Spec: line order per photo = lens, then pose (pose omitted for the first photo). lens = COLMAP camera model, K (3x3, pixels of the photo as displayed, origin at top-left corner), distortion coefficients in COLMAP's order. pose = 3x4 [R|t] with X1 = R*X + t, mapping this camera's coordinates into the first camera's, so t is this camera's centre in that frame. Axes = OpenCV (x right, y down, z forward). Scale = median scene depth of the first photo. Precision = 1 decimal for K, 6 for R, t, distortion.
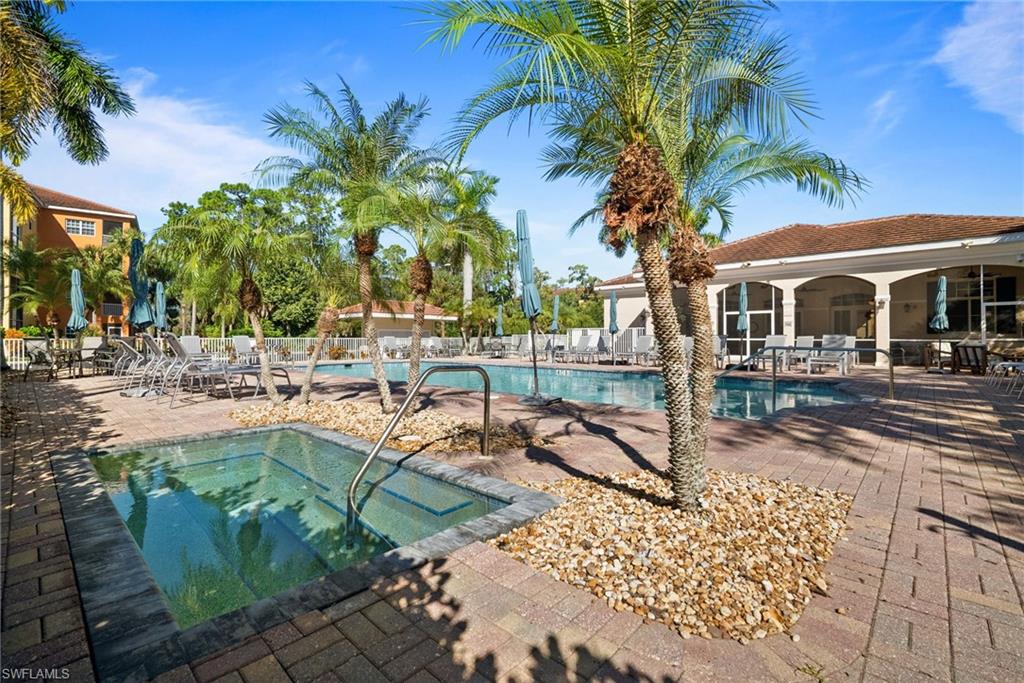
lens RADIAL K [[451.1, 0, 508.6], [0, 451.1, 337.4], [0, 0, 1]] dist [-0.001386, 0.000063]
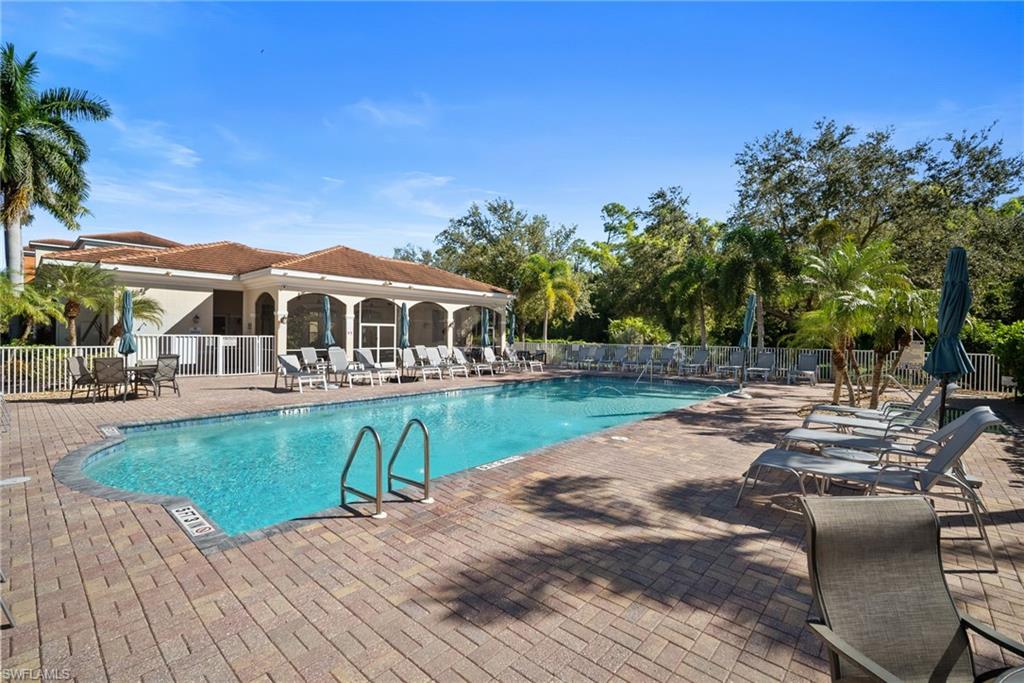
lens RADIAL K [[451.1, 0, 508.6], [0, 451.1, 337.4], [0, 0, 1]] dist [-0.001386, 0.000063]
pose [[-0.005247, 0.009883, 0.999937, -0.629909], [0.006852, 0.999928, -0.009847, -0.010129], [-0.999963, 0.006800, -0.005314, 0.697979]]
